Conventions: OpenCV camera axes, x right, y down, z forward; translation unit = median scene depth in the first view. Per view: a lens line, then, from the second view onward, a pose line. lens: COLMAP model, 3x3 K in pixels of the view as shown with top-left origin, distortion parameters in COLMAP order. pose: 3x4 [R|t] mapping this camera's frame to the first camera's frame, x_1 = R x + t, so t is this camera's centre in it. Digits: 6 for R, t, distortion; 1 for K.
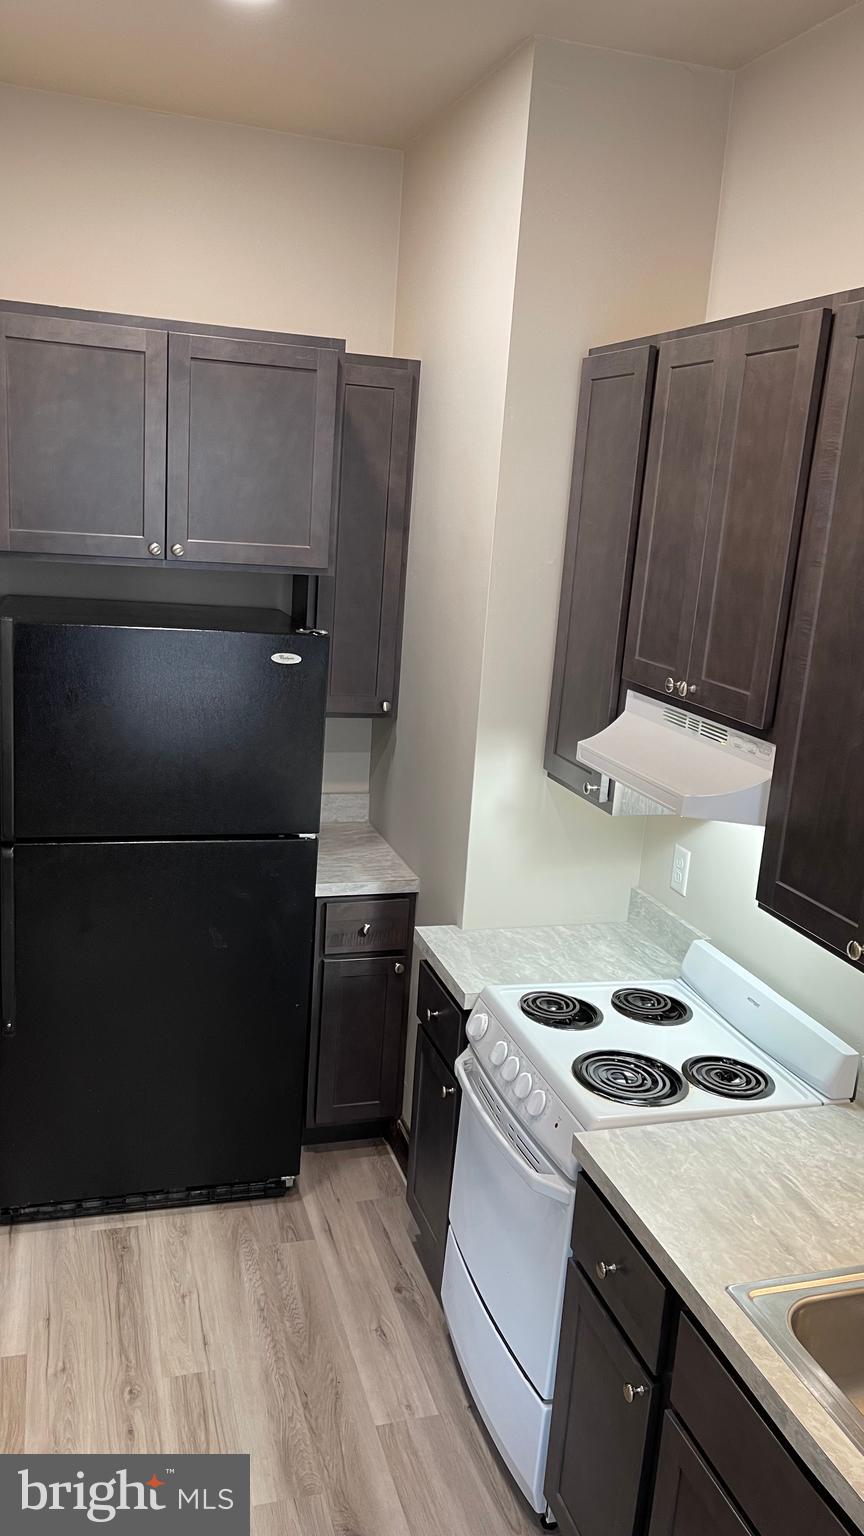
lens RADIAL K [[1163.2, 0, 434.5], [0, 1163.2, 773.6], [0, 0, 1]] dist [0.066105, -0.071987]
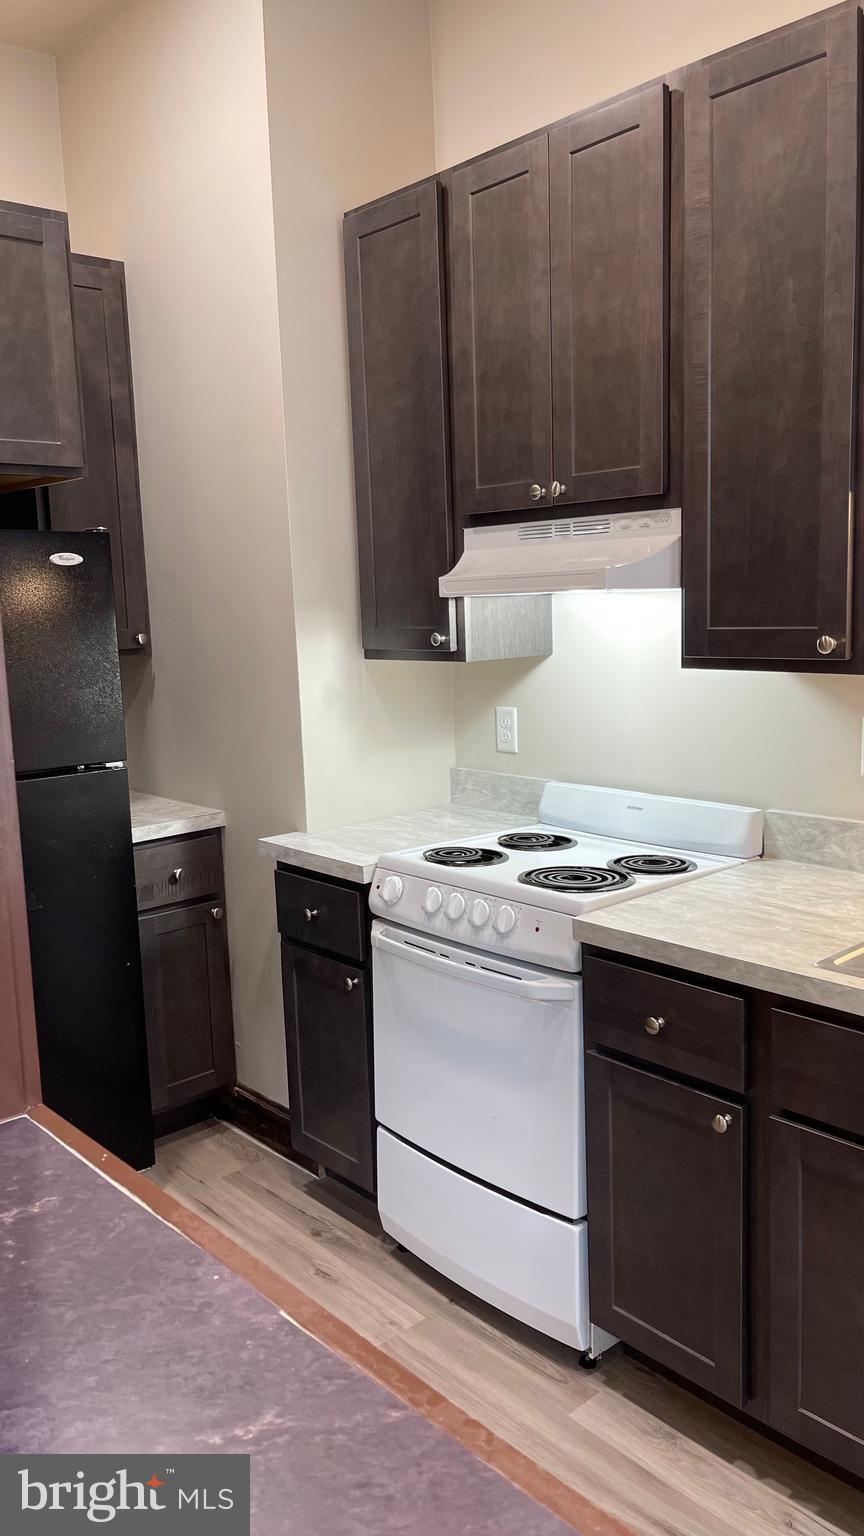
lens RADIAL K [[1163.2, 0, 436.2], [0, 1163.2, 773.0], [0, 0, 1]] dist [0.066105, -0.071987]
pose [[0.903621, -0.161067, 0.396895, -0.286673], [0.191676, 0.980707, -0.038406, 0.166935], [-0.383052, 0.110780, 0.917060, 0.114018]]
